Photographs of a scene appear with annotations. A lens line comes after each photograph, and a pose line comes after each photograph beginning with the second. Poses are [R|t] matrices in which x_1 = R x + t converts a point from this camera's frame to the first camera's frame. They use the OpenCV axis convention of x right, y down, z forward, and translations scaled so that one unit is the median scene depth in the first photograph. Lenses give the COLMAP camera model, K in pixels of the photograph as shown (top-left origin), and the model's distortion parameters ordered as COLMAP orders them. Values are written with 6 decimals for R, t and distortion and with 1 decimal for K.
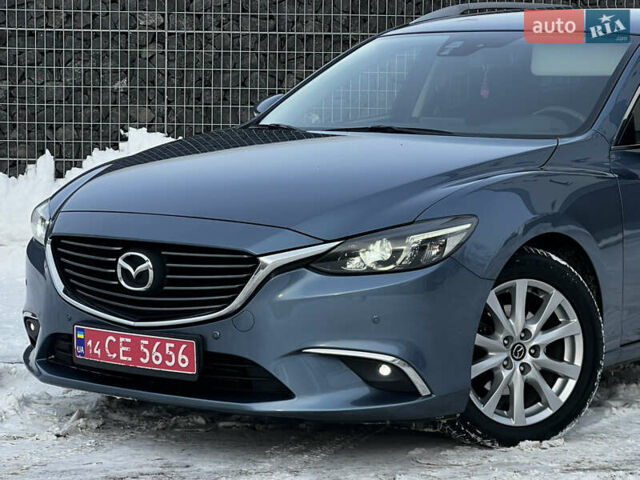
lens RADIAL K [[2071.5, 0, 320.0], [0, 2071.5, 240.0], [0, 0, 1]] dist [-0.406526, 13.615686]
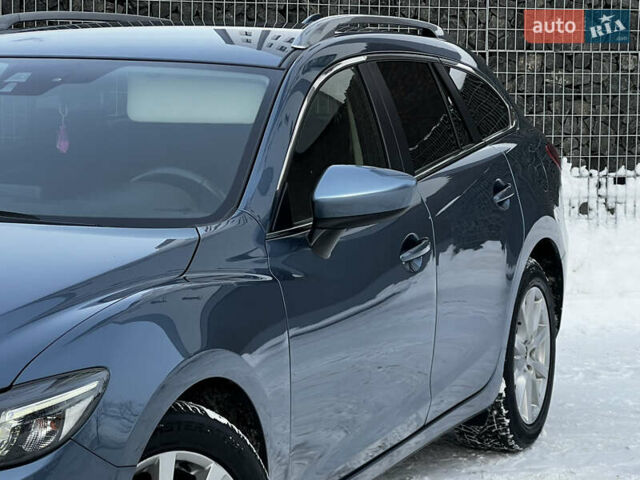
lens RADIAL K [[2071.5, 0, 320.0], [0, 2071.5, 240.0], [0, 0, 1]] dist [-0.406526, 13.615686]
pose [[0.965016, -0.022865, 0.261192, -0.025587], [0.019869, 0.999703, 0.014106, -0.056718], [-0.261437, -0.008423, 0.965184, 0.350977]]
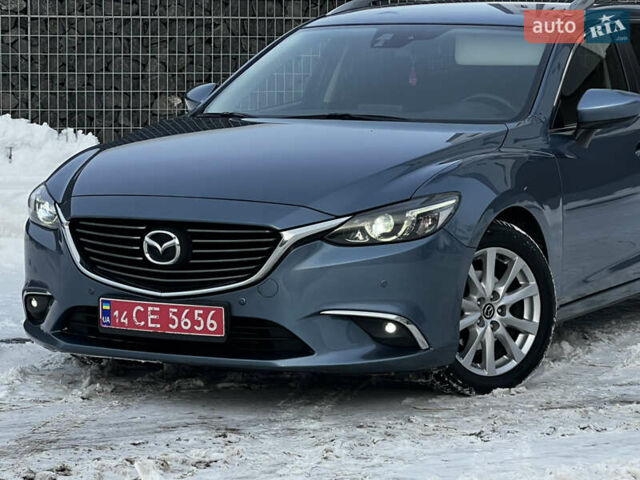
lens RADIAL K [[2466.5, 0, 320.0], [0, 2466.5, 240.0], [0, 0, 1]] dist [-0.595983, 21.797383]
pose [[0.988316, -0.022360, 0.150767, -0.199937], [0.021778, 0.999748, 0.005512, 0.005283], [-0.150852, -0.002164, 0.988554, -0.328035]]
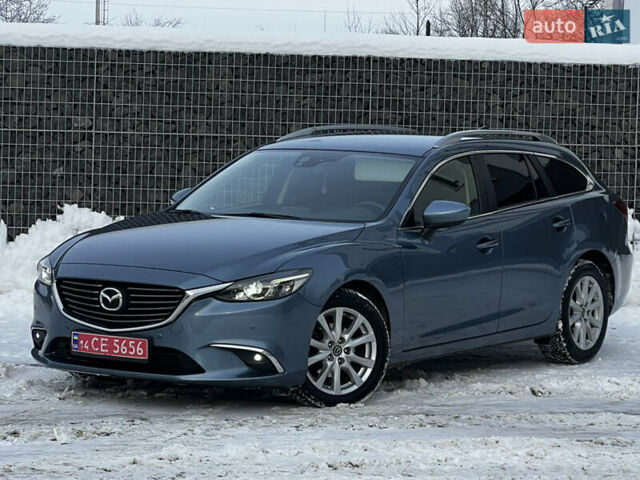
lens RADIAL K [[2466.5, 0, 320.0], [0, 2466.5, 240.0], [0, 0, 1]] dist [-0.595983, 21.797383]
pose [[0.998198, 0.012870, 0.058602, -0.035926], [-0.011103, 0.999477, -0.030377, 0.025240], [-0.058962, 0.029672, 0.997819, -0.992314]]
